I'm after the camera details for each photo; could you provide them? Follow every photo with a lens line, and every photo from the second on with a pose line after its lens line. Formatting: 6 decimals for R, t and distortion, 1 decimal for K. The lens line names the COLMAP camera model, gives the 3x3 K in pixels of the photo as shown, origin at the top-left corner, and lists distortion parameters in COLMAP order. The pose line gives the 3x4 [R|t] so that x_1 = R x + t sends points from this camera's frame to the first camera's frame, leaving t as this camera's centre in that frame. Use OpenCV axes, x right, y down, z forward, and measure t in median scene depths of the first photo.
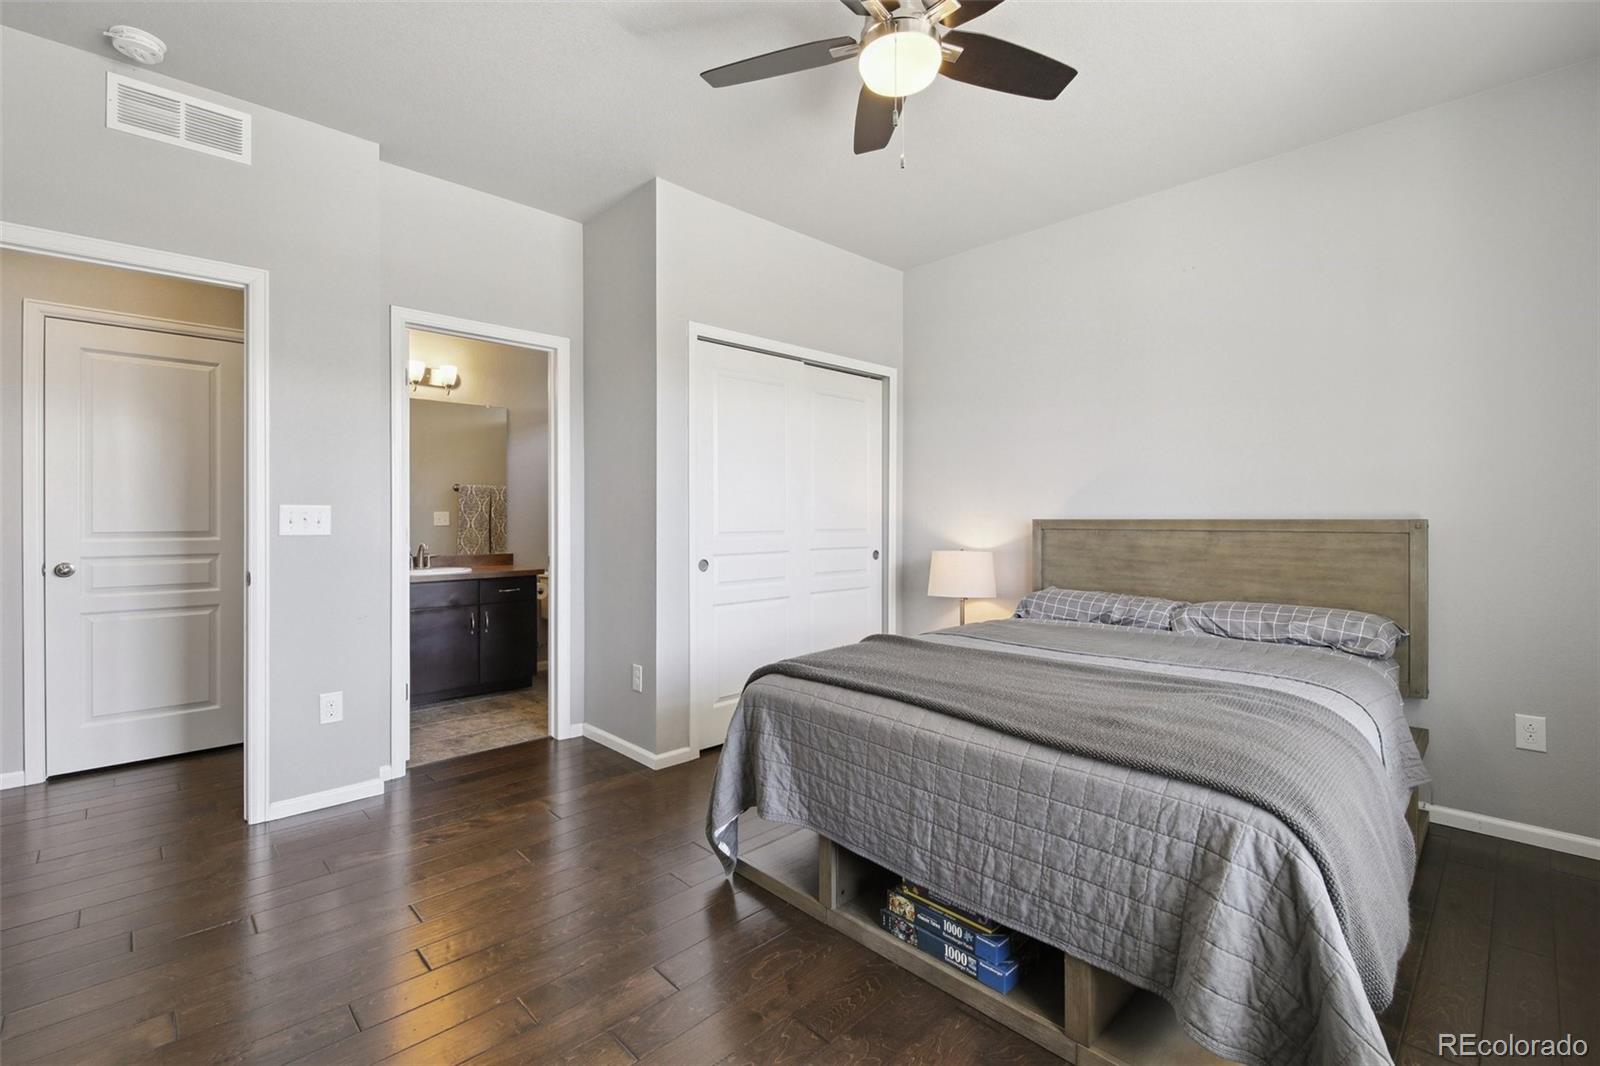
lens RADIAL K [[702.7, 0, 800.4], [0, 702.7, 521.9], [0, 0, 1]] dist [0.011913, -0.009465]
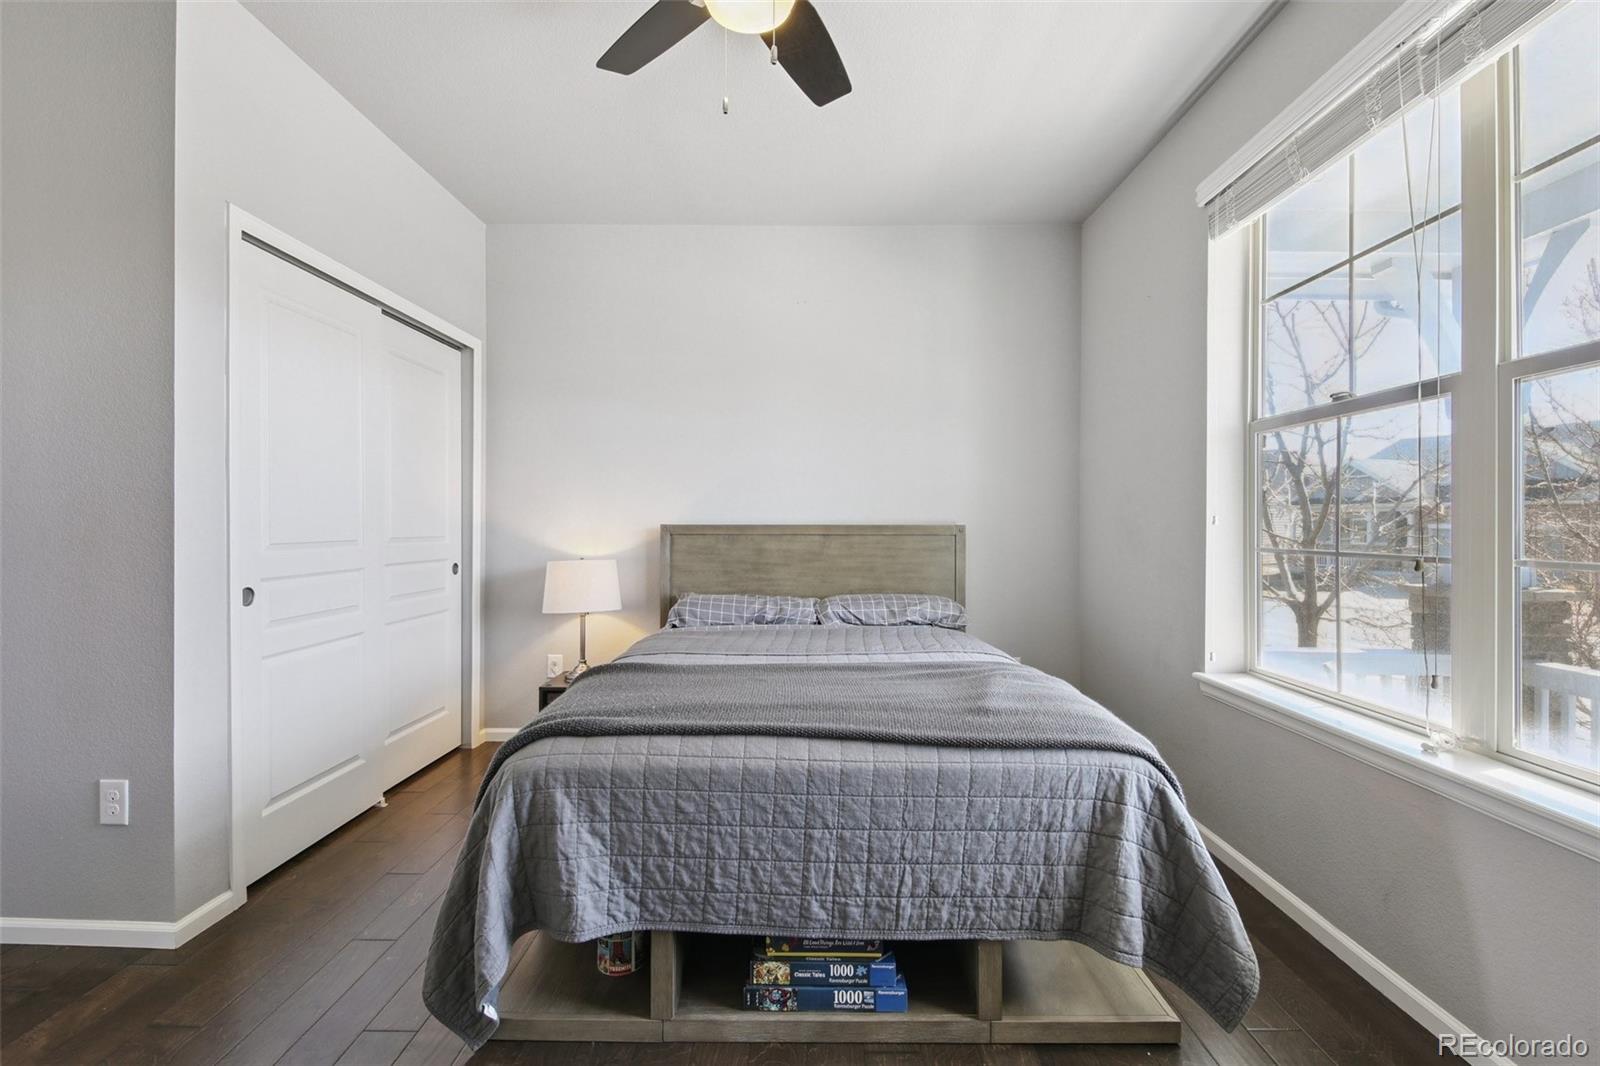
lens RADIAL K [[702.7, 0, 798.0], [0, 702.7, 529.0], [0, 0, 1]] dist [0.011913, -0.009465]
pose [[0.702372, -0.002438, 0.711806, -0.416926], [0.000489, 0.999996, 0.002943, -0.000376], [-0.711810, -0.001719, 0.702370, 0.346858]]
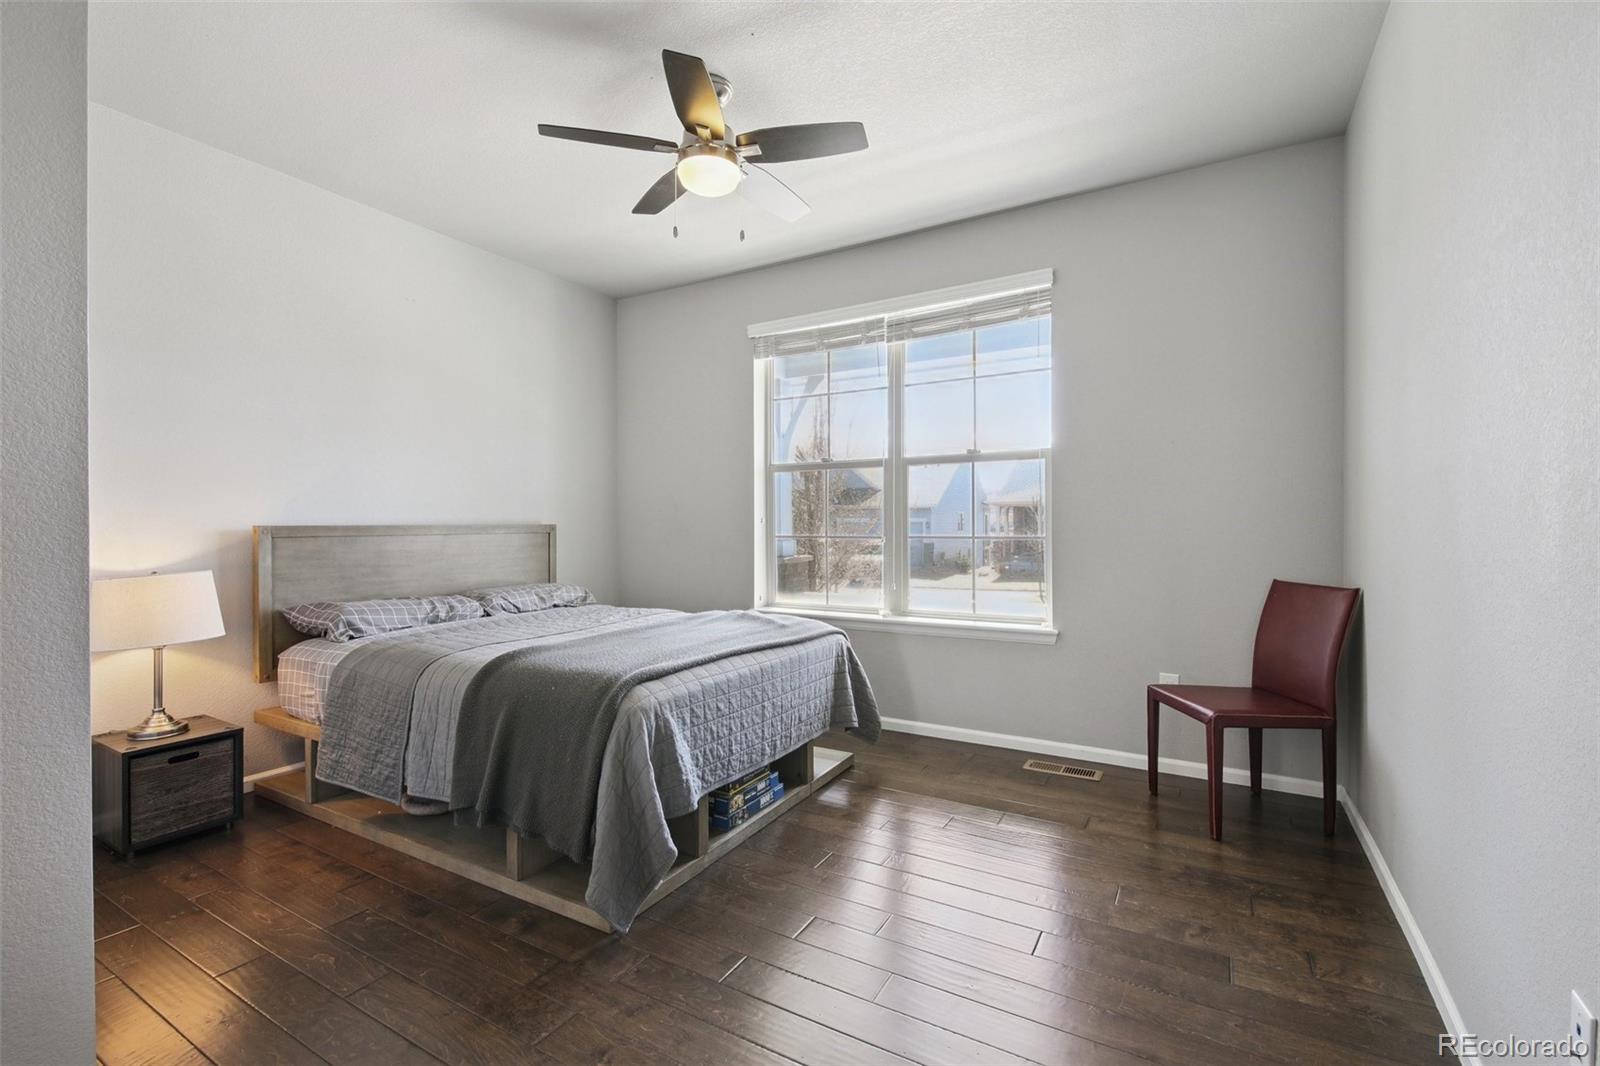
lens RADIAL K [[702.7, 0, 817.5], [0, 702.7, 528.1], [0, 0, 1]] dist [0.011913, -0.009465]
pose [[-0.292890, -0.005716, 0.956129, -1.143305], [0.007919, 0.999933, 0.008403, -0.004522], [-0.956113, 0.010032, -0.292825, 1.165295]]
